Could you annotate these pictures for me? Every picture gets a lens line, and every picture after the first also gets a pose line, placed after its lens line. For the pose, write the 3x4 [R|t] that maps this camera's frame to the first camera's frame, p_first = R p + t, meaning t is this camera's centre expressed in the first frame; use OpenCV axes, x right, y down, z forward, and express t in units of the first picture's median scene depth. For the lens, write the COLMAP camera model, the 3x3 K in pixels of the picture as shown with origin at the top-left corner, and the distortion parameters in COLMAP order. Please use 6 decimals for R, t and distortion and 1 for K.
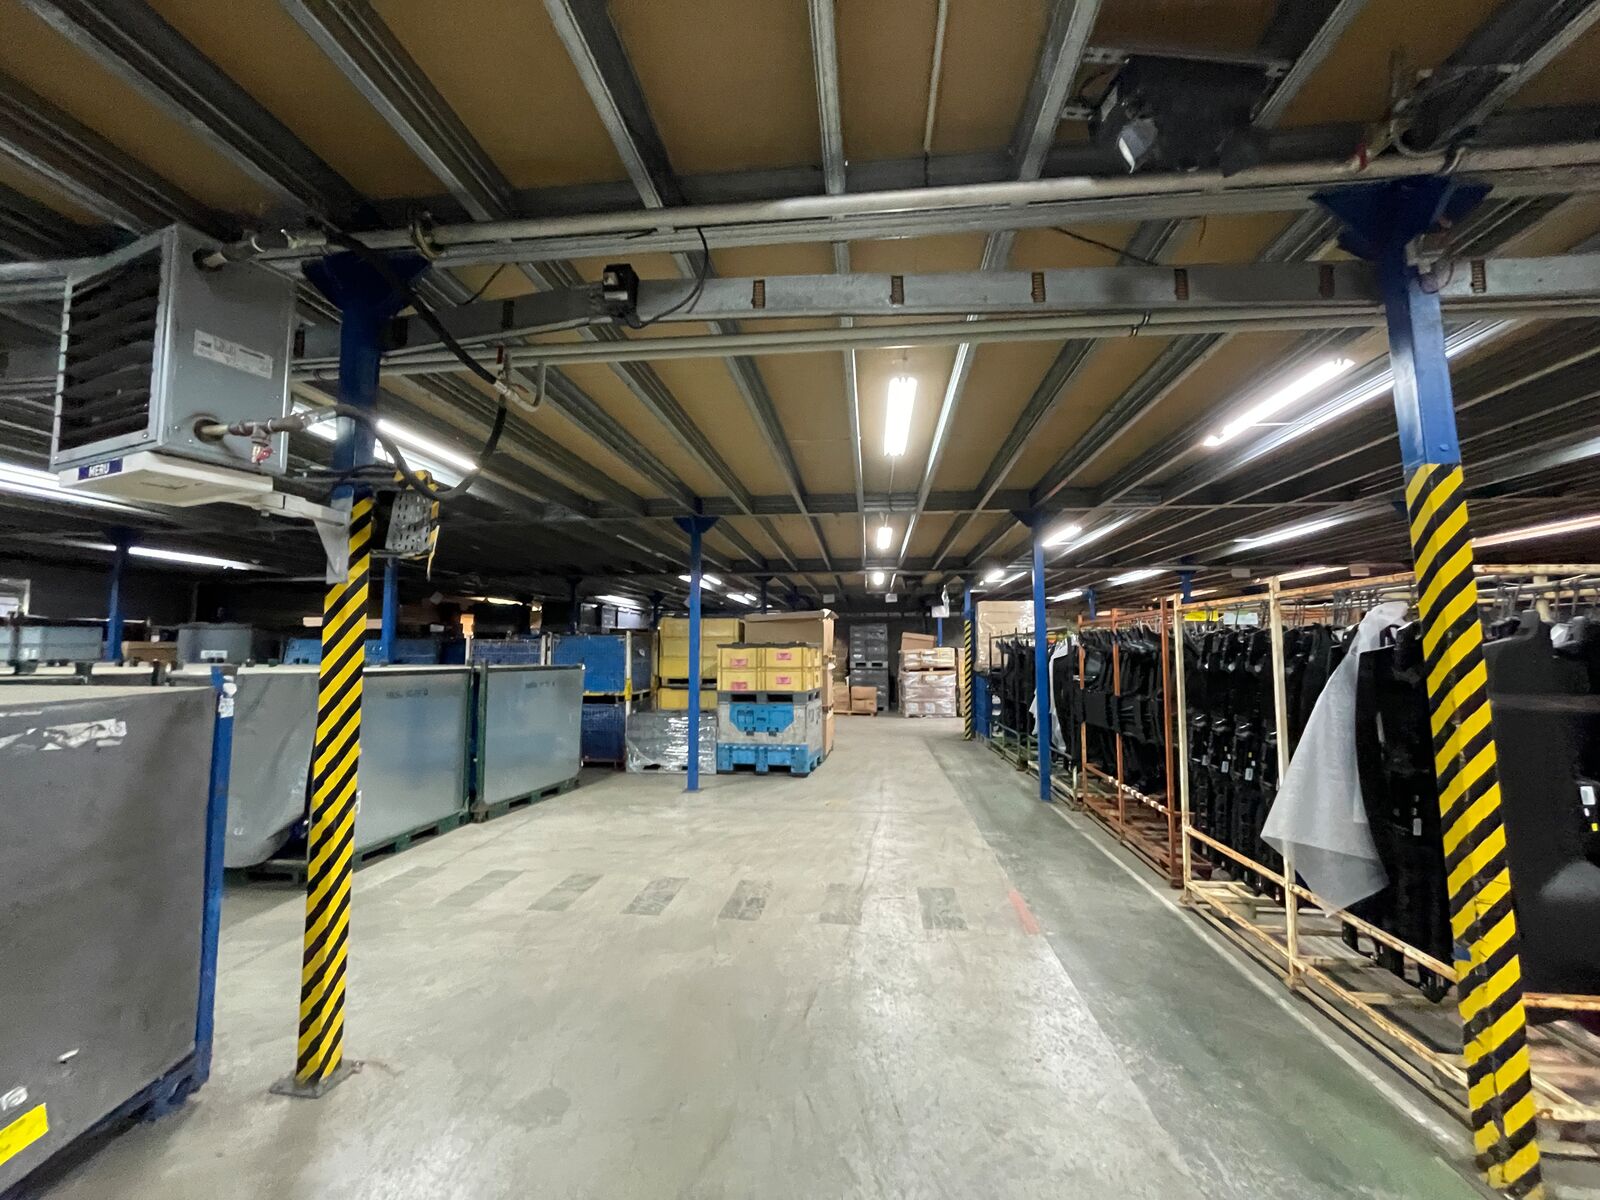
lens RADIAL K [[643.5, 0, 797.3], [0, 643.5, 595.5], [0, 0, 1]] dist [-0.002721, -0.000448]
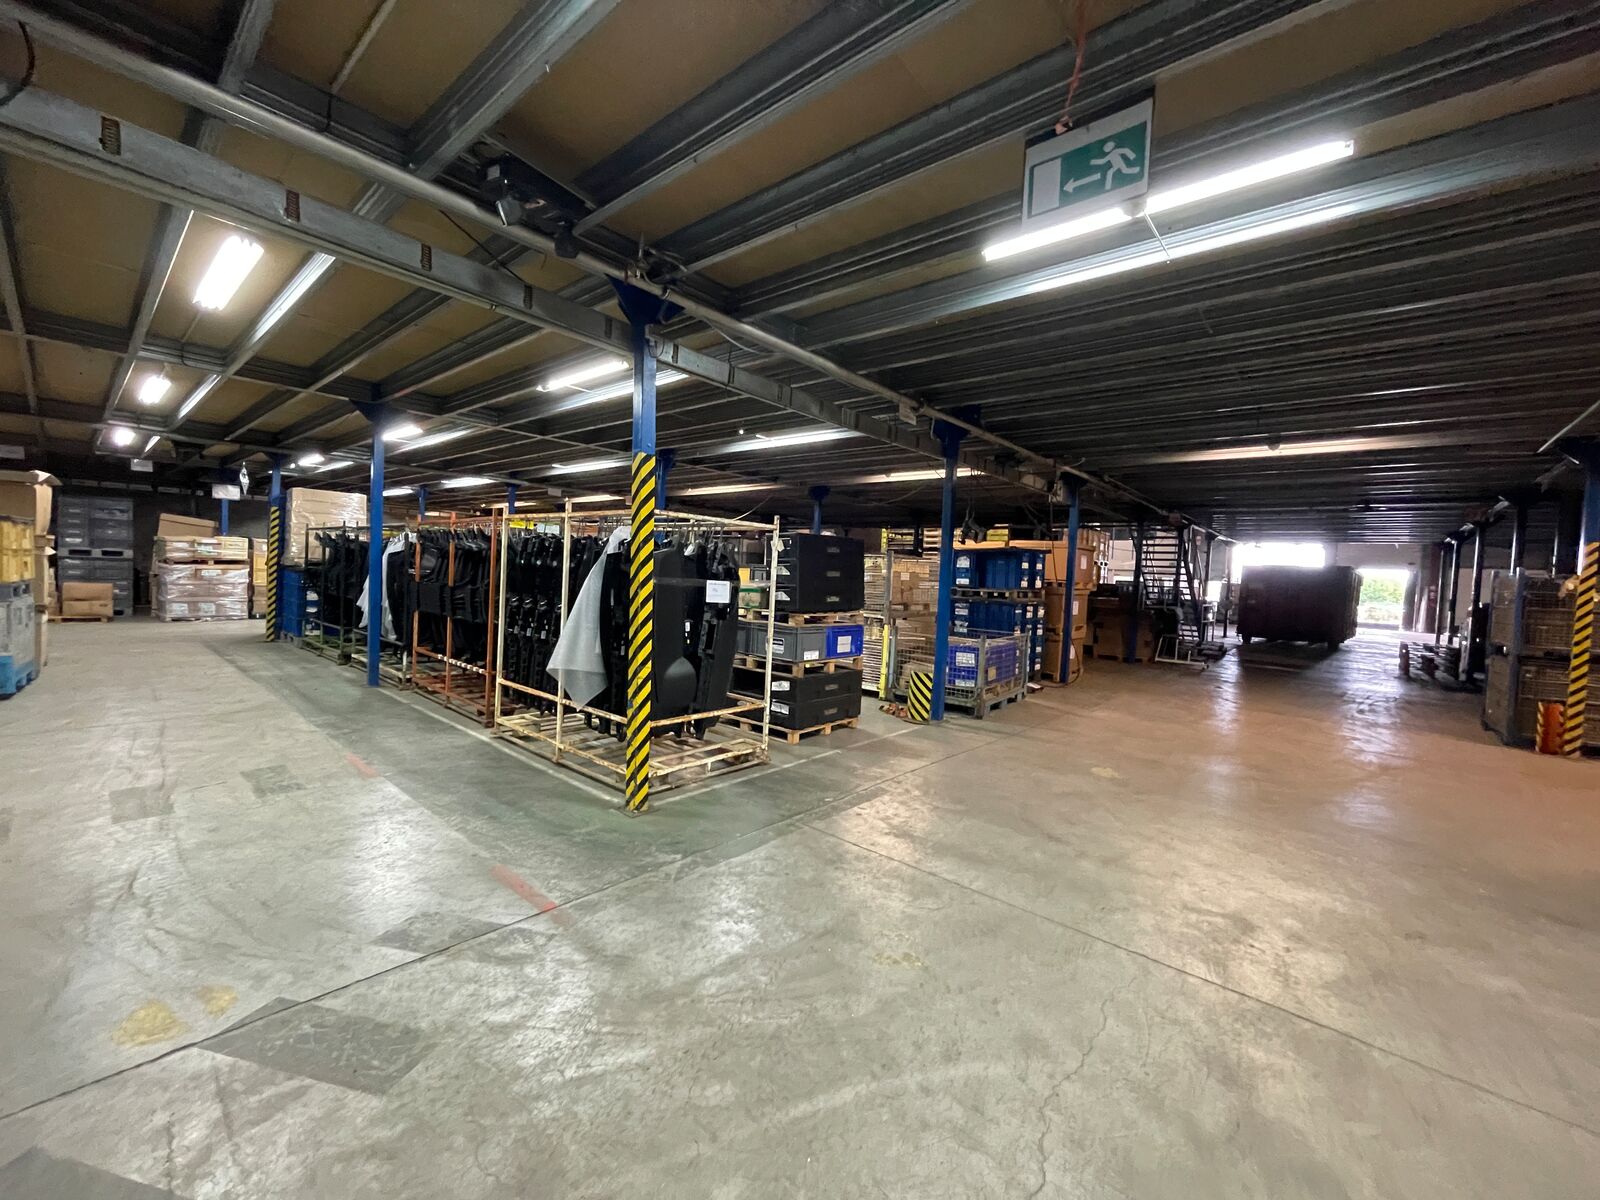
lens RADIAL K [[643.5, 0, 797.3], [0, 643.5, 595.5], [0, 0, 1]] dist [-0.002721, -0.000448]
pose [[0.566935, -0.006353, 0.823738, -0.134265], [-0.117177, 0.989180, 0.088276, -0.006066], [-0.815386, -0.146570, 0.560056, -0.213036]]
